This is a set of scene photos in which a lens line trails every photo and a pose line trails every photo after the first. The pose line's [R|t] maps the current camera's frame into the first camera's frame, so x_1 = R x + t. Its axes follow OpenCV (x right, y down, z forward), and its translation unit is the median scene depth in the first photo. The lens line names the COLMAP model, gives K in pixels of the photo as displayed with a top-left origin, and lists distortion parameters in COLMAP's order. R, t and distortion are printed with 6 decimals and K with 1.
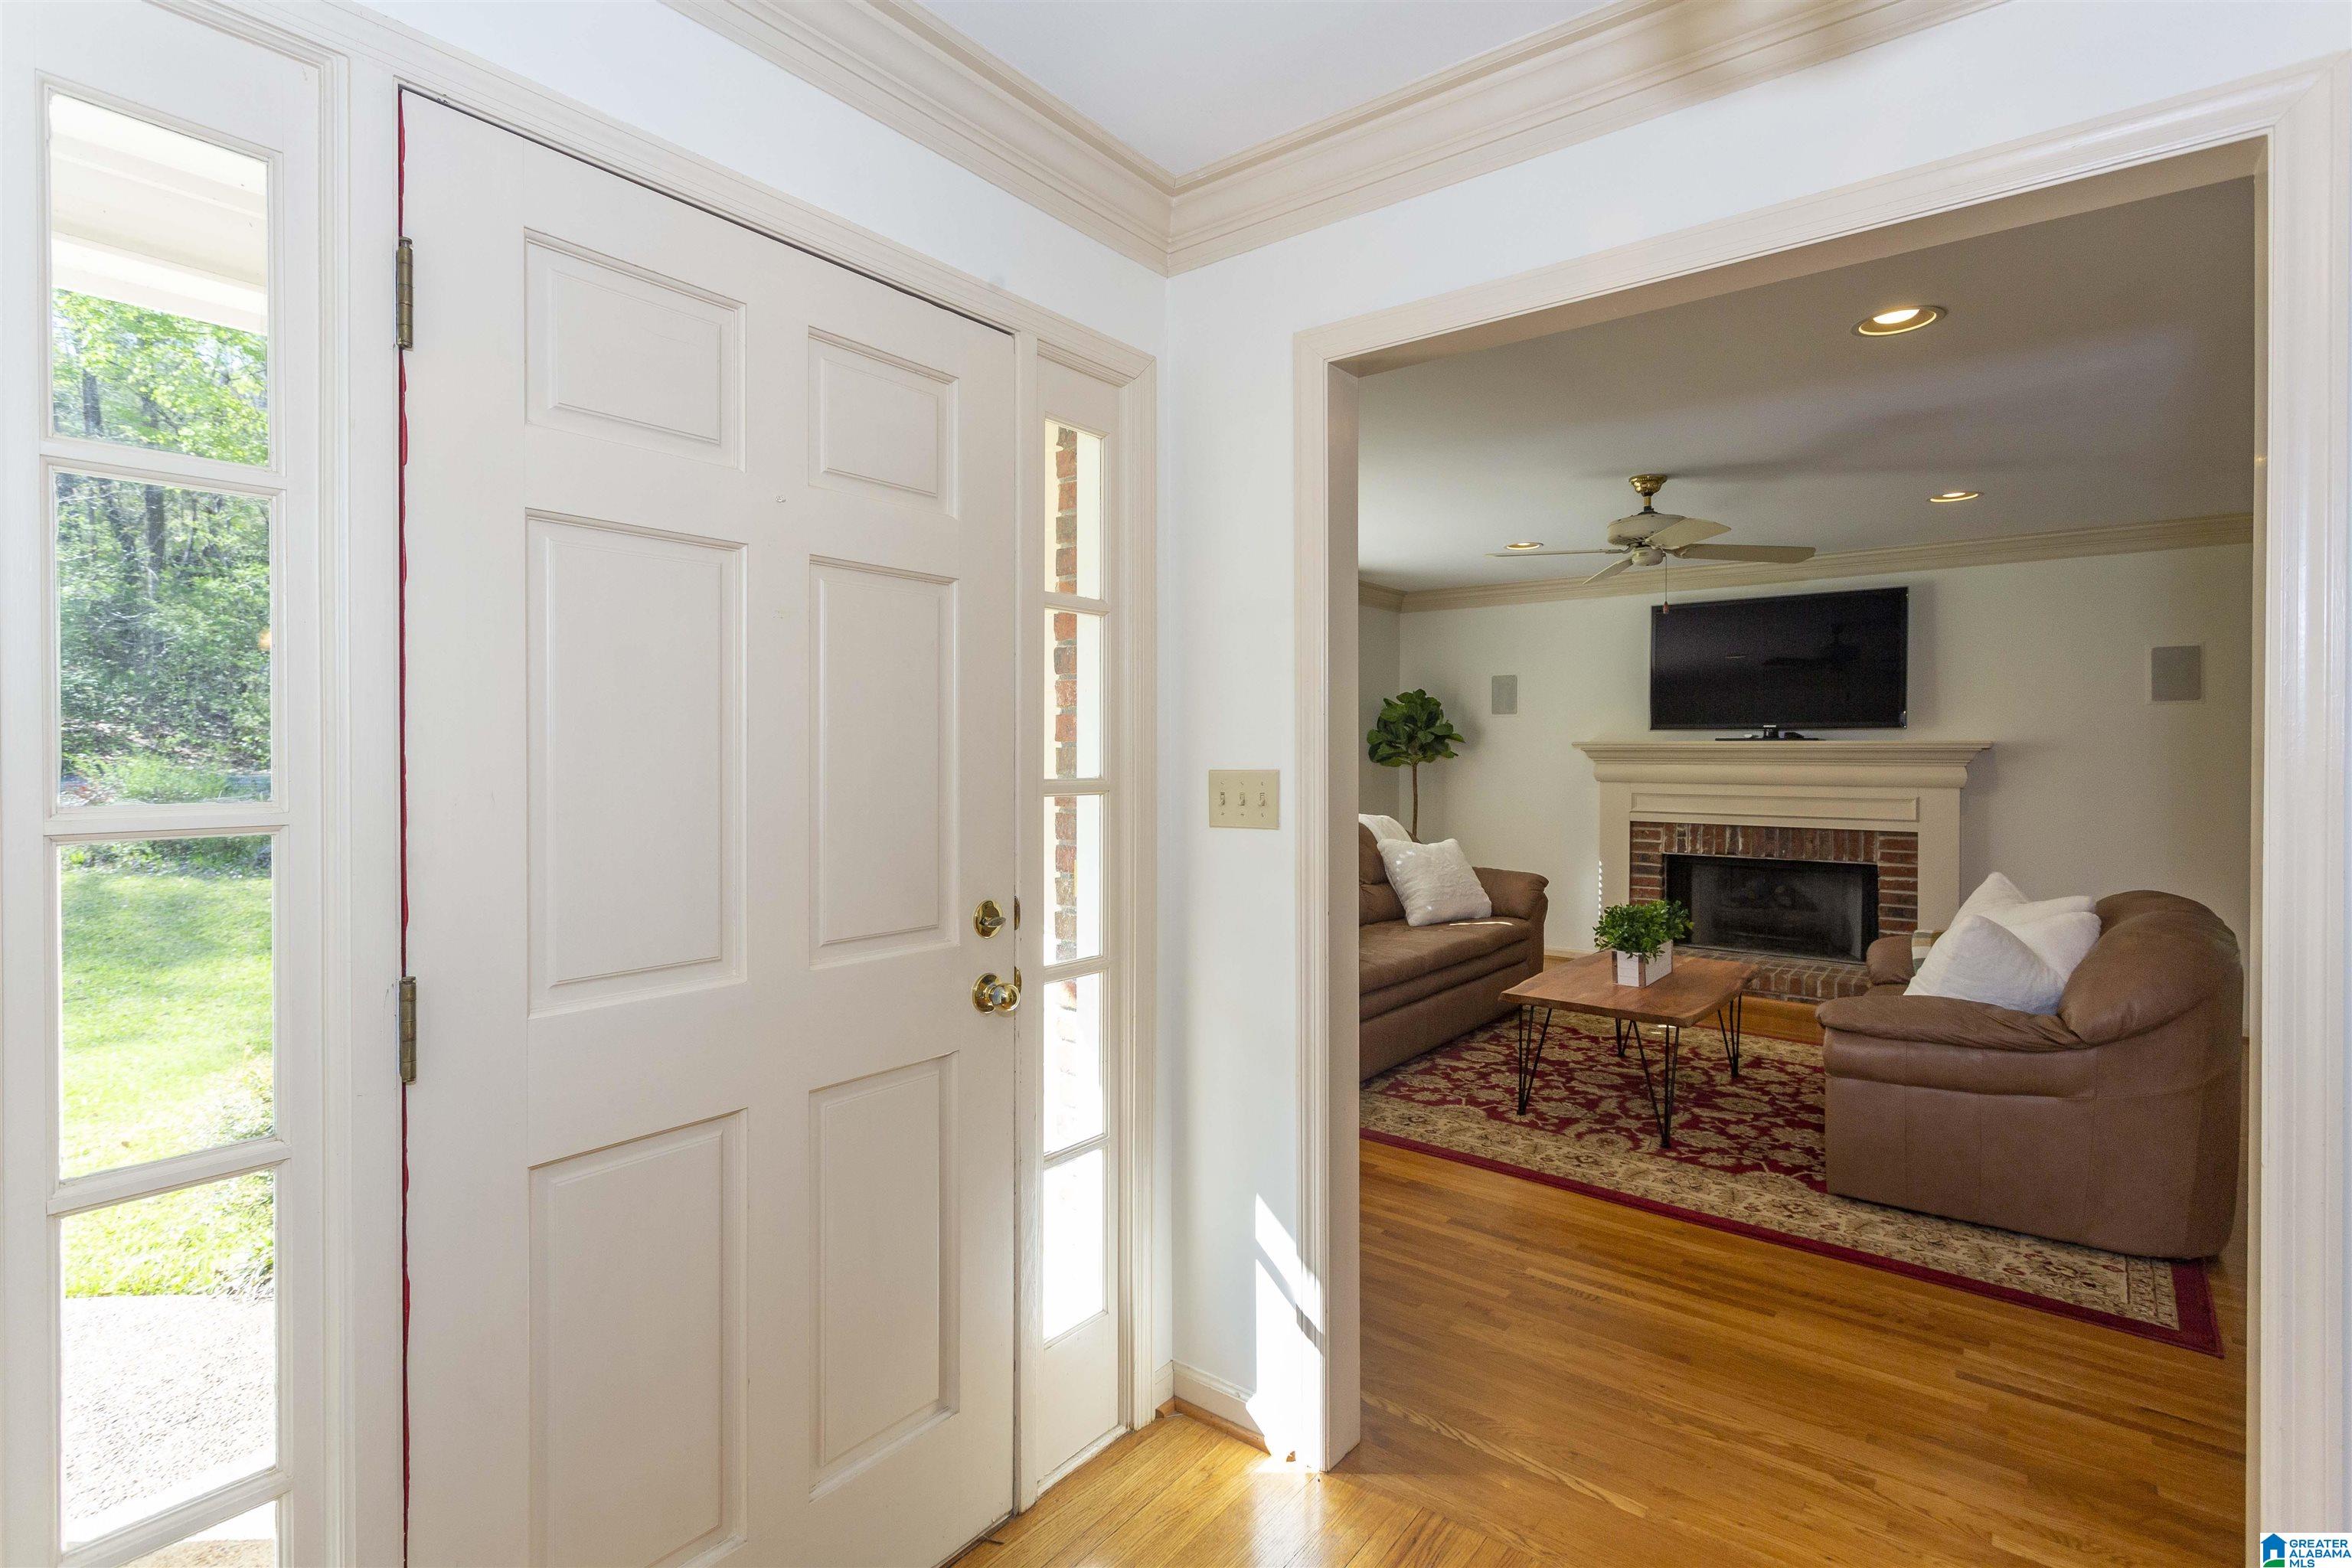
lens RADIAL K [[1129.2, 0, 1176.3], [0, 1129.2, 769.4], [0, 0, 1]] dist [0.005780, -0.003435]
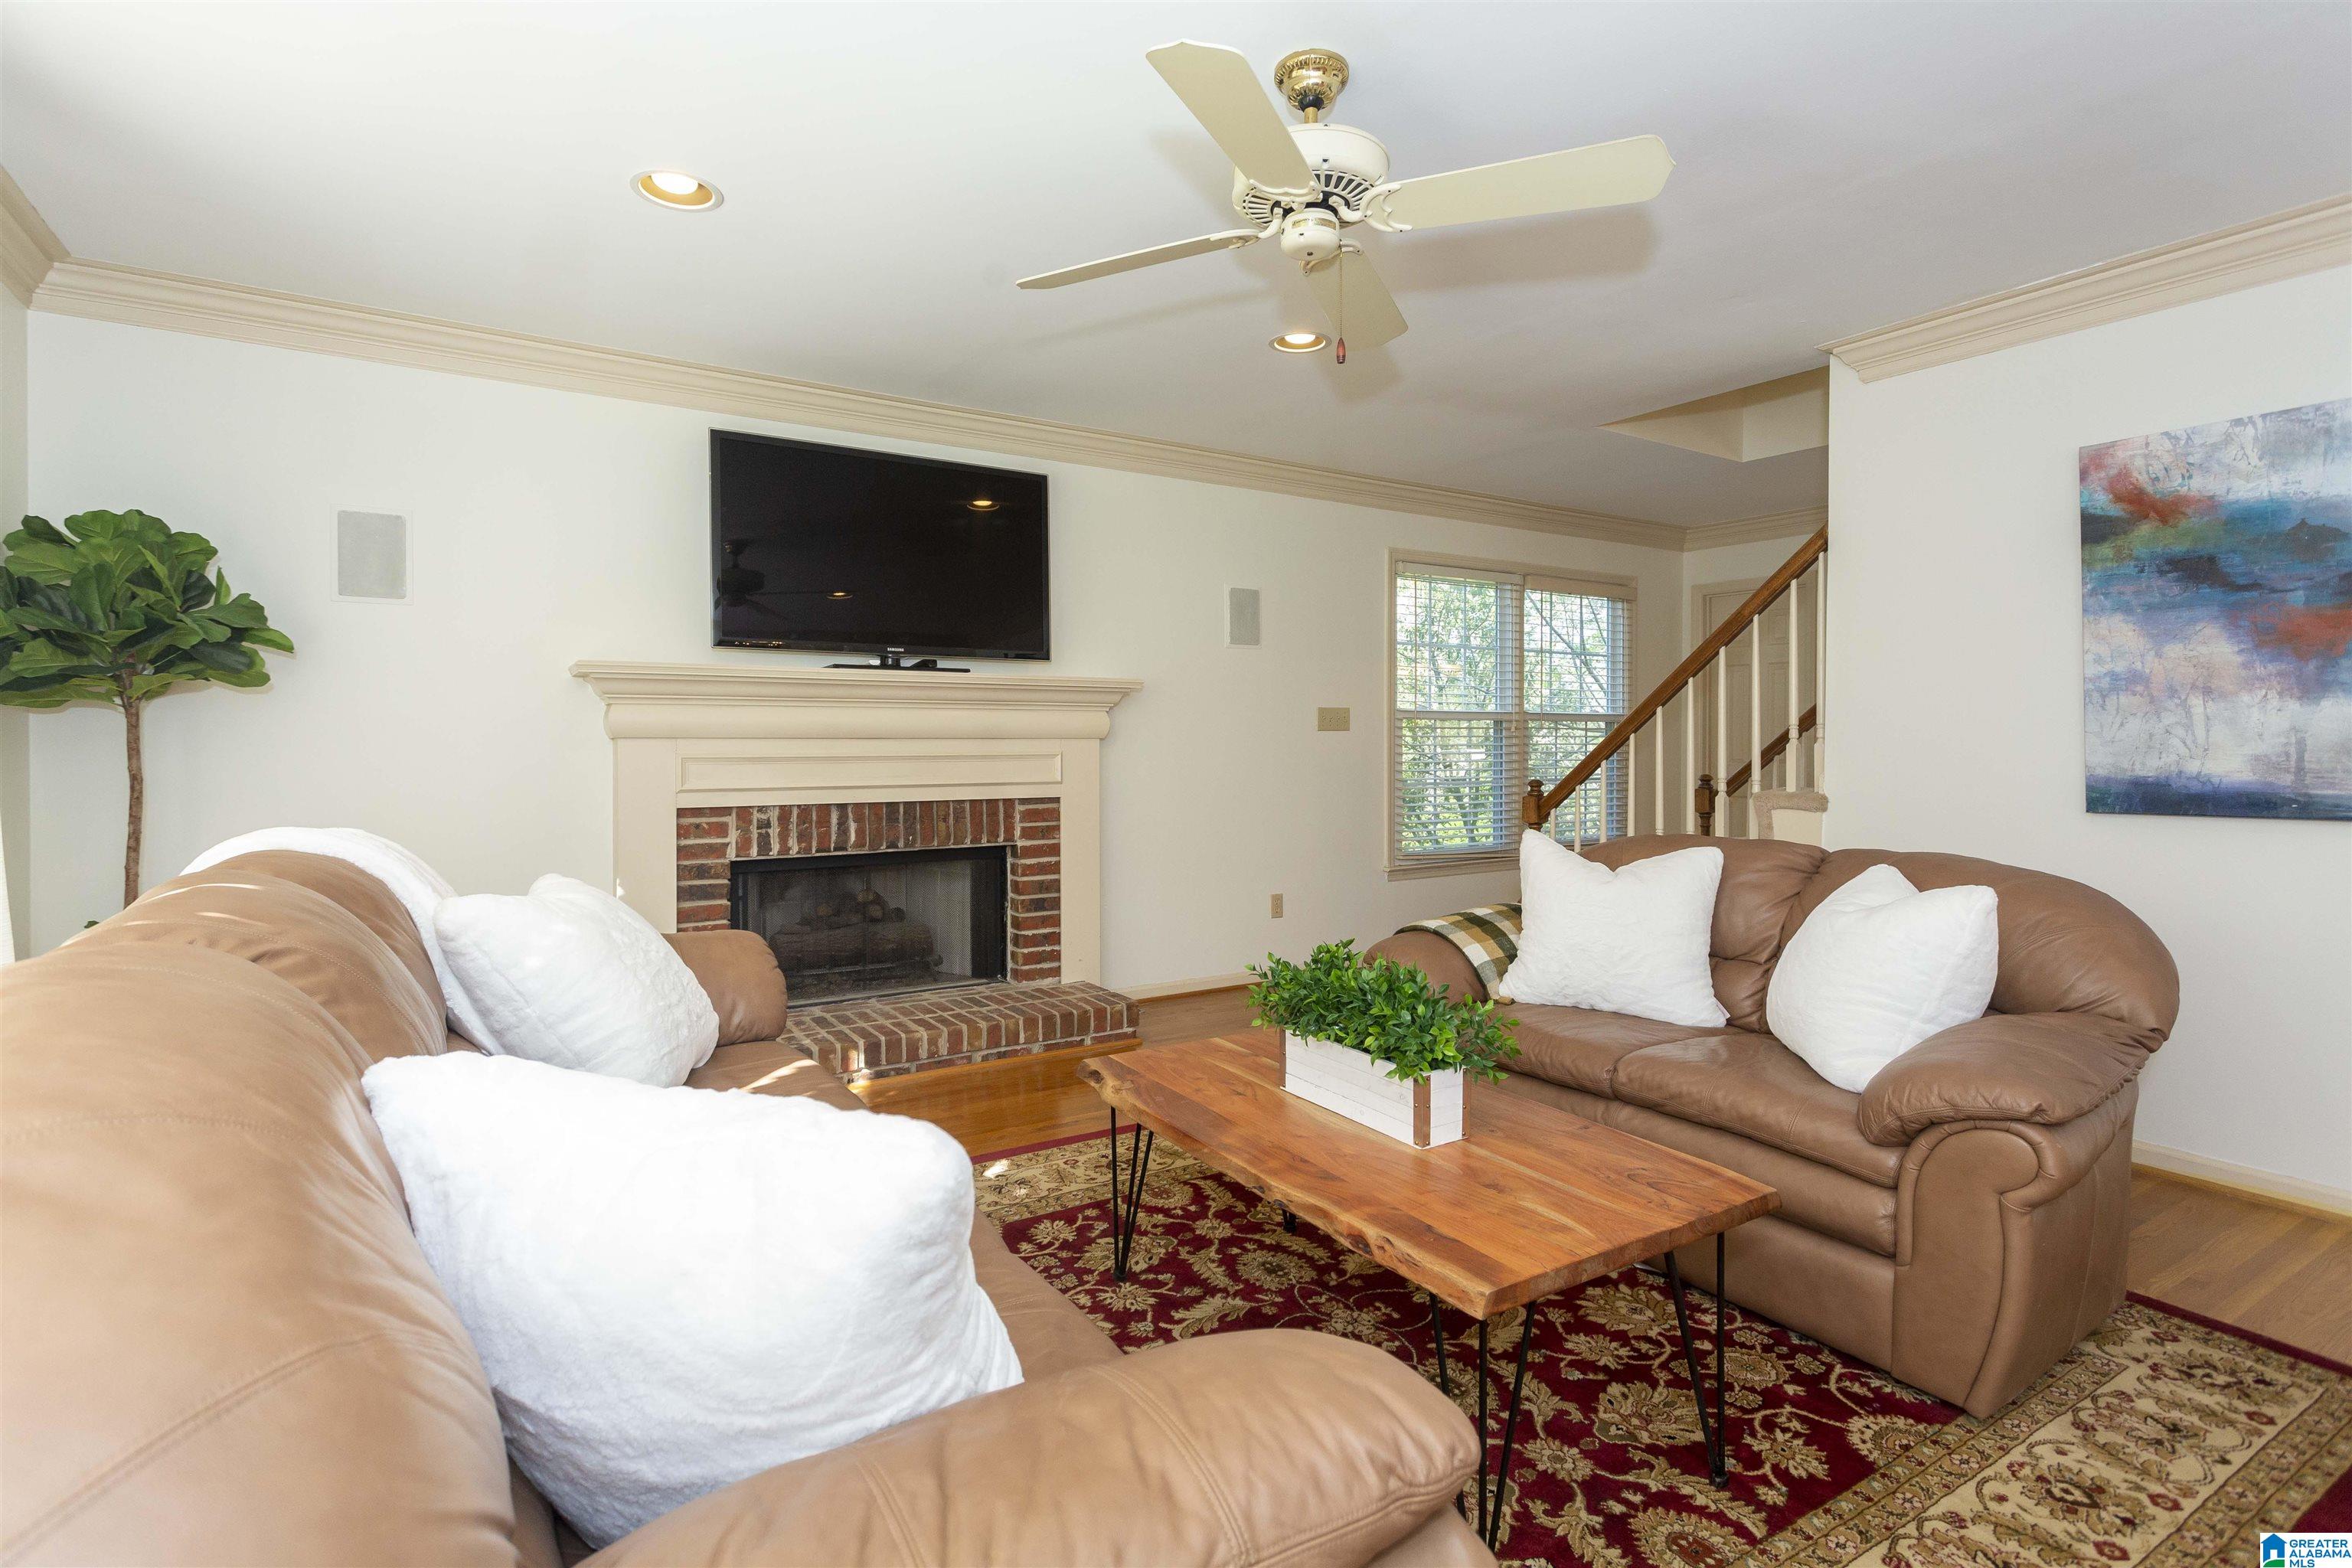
lens RADIAL K [[1129.2, 0, 1138.4], [0, 1129.2, 746.4], [0, 0, 1]] dist [0.005780, -0.003435]
pose [[0.348182, -0.004376, 0.937417, -0.045035], [0.017782, 0.999840, -0.001937, 0.023151], [-0.937258, 0.017343, 0.348204, 0.667705]]
